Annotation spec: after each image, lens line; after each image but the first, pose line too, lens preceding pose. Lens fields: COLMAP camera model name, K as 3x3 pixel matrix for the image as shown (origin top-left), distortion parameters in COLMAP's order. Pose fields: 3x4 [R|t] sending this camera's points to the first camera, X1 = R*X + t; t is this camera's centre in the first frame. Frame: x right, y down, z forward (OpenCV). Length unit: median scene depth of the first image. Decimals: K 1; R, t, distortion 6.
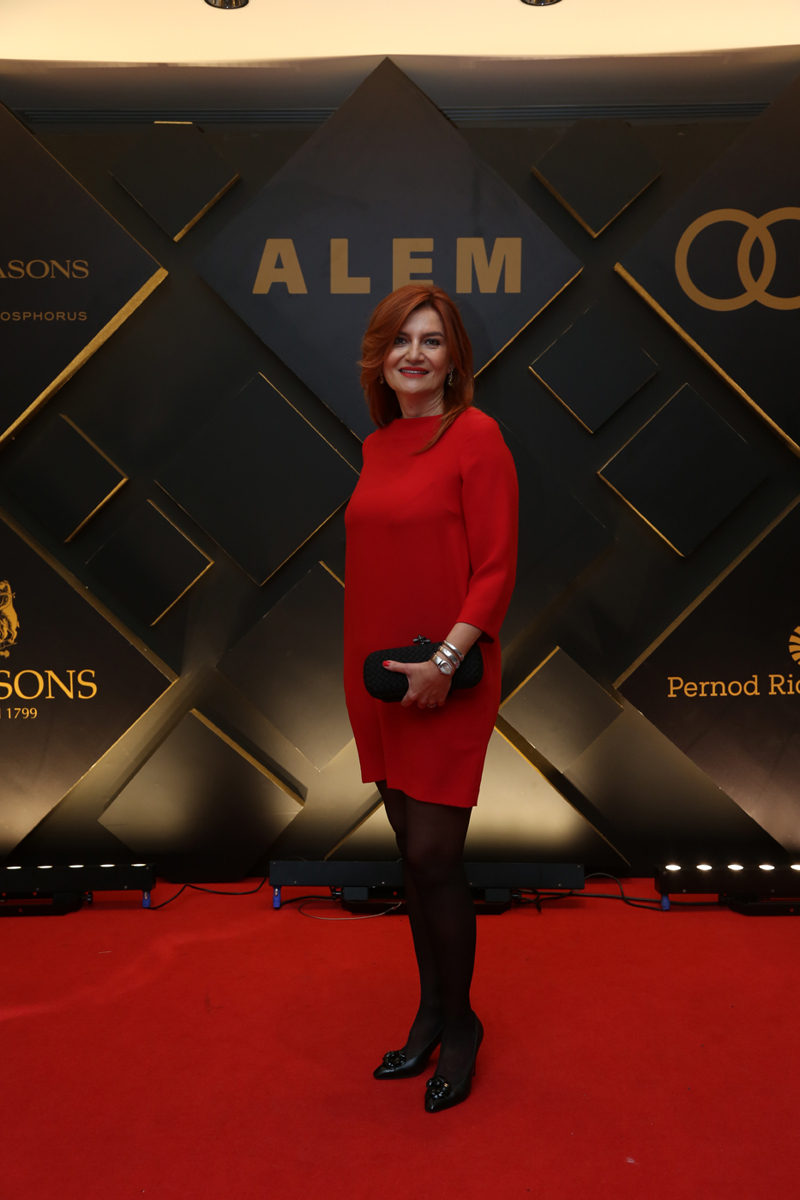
lens RADIAL K [[1153.8, 0, 400.0], [0, 1153.8, 600.0], [0, 0, 1]] dist [-0.006718, 0.012979]
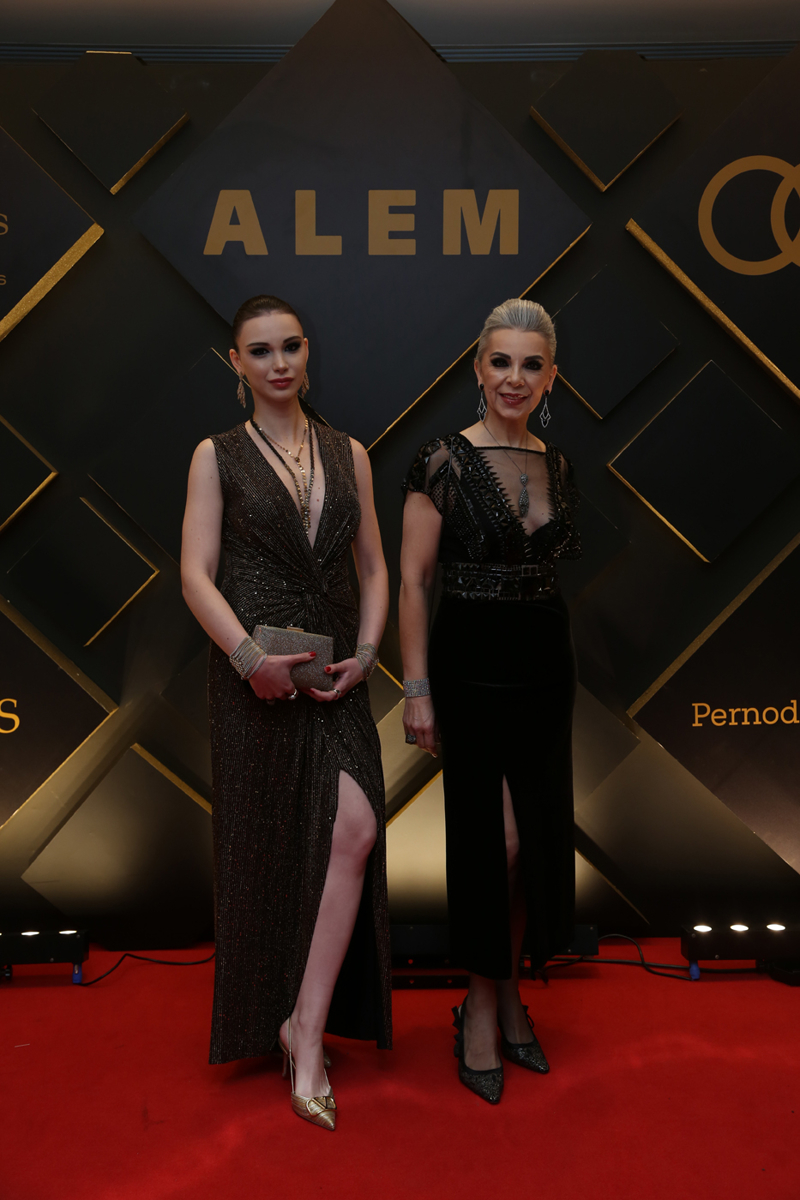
lens RADIAL K [[1219.6, 0, 401.4], [0, 1219.6, 591.1], [0, 0, 1]] dist [0.013036, 0.016804]
pose [[0.999632, -0.004217, 0.026792, -0.007162], [0.004752, 0.999790, -0.019928, 0.000970], [-0.026702, 0.020048, 0.999442, 0.100629]]
